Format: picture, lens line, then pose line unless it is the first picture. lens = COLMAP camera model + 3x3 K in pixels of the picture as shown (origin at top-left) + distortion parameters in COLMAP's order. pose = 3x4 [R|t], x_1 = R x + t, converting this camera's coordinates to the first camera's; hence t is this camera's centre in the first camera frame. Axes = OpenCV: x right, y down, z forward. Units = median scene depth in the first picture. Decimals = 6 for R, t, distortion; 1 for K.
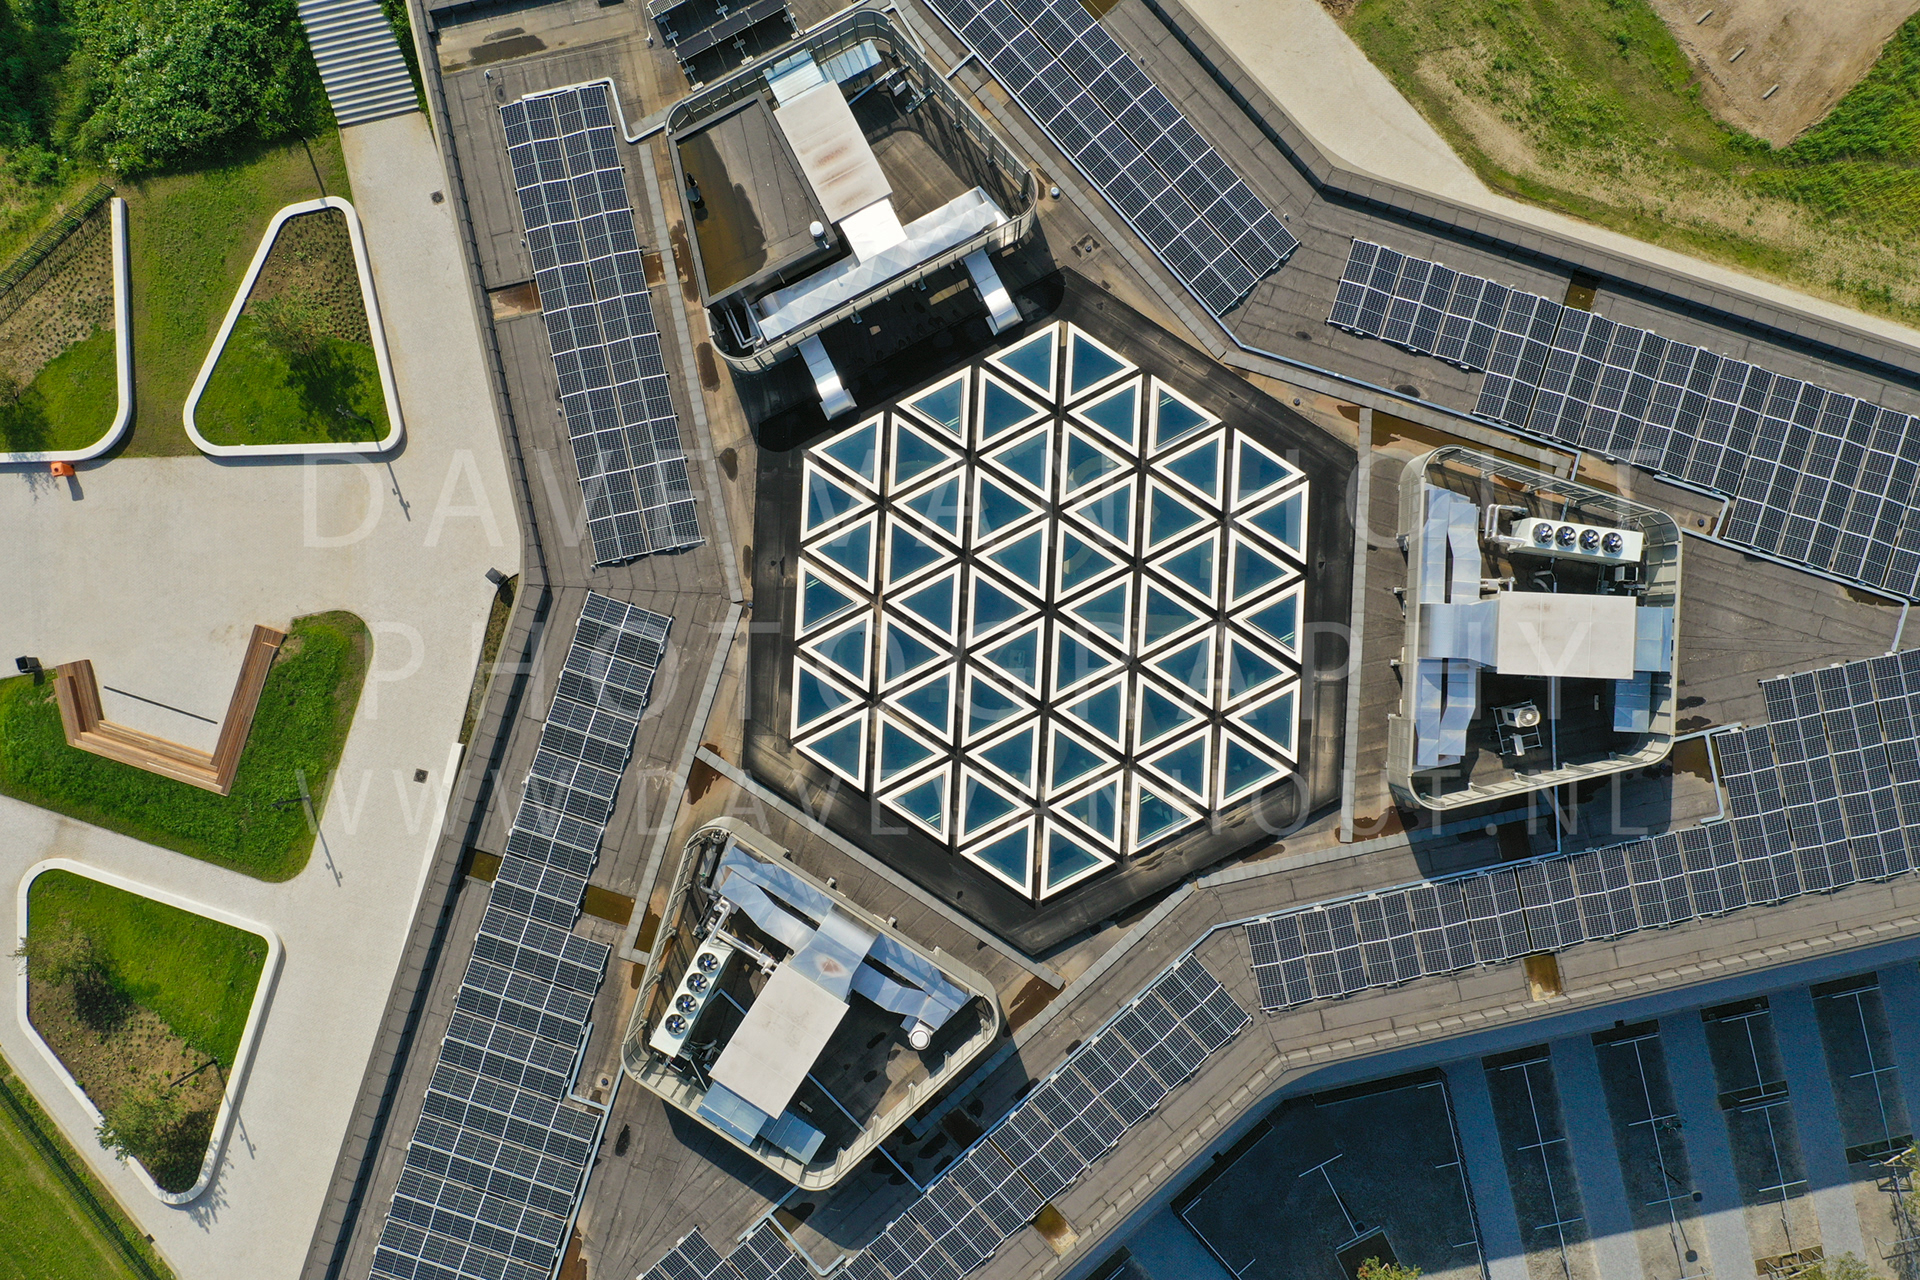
lens RADIAL K [[1561.0, 0, 963.9], [0, 1561.0, 641.5], [0, 0, 1]] dist [-0.012782, 0.009235]
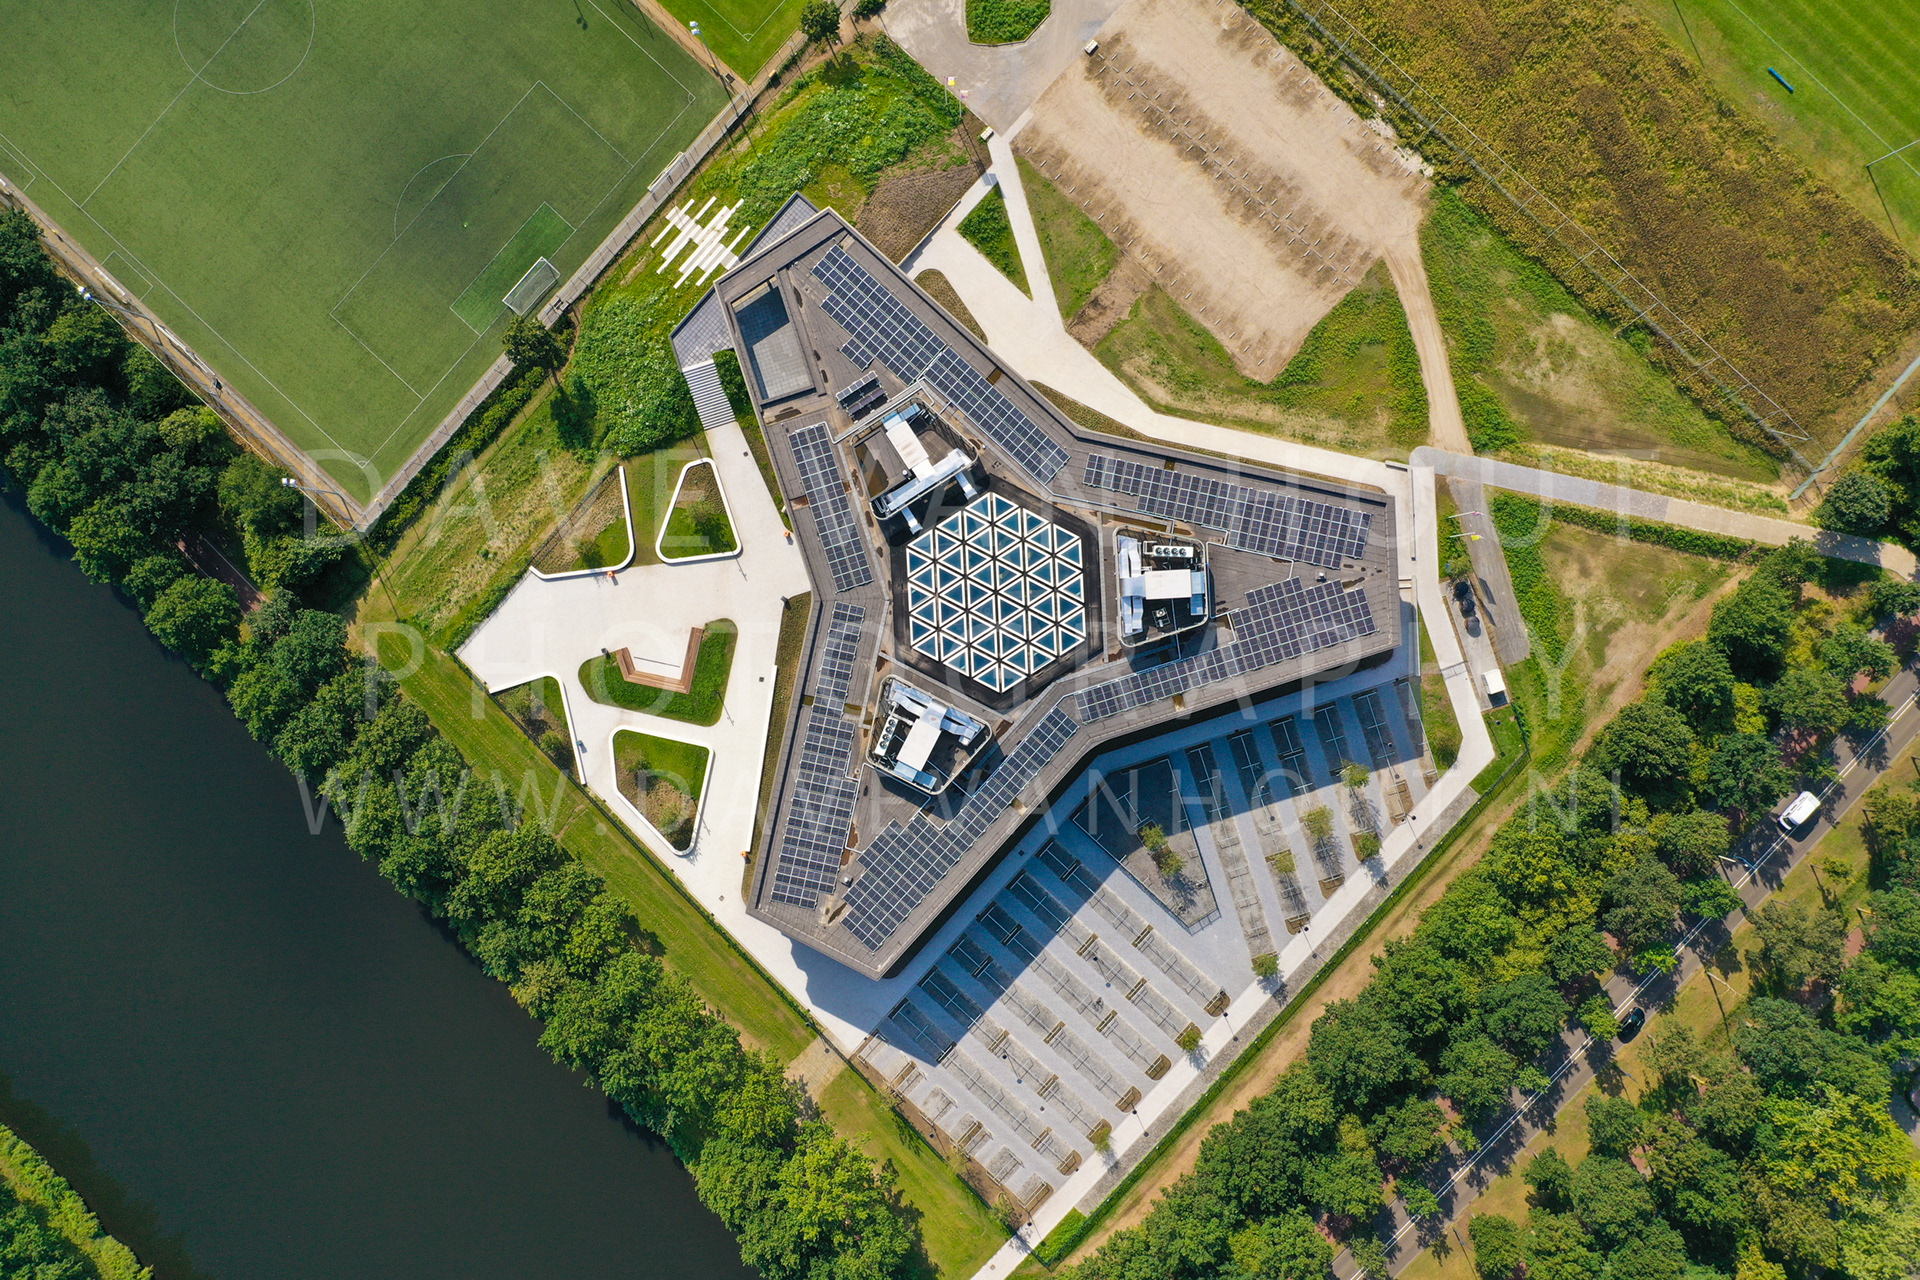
lens RADIAL K [[1561.0, 0, 954.7], [0, 1561.0, 638.4], [0, 0, 1]] dist [-0.012782, 0.009235]
pose [[0.995324, -0.096414, -0.005783, -0.012576], [0.096477, 0.995266, 0.011705, 0.023252], [0.004627, -0.012208, 0.999915, -1.879546]]
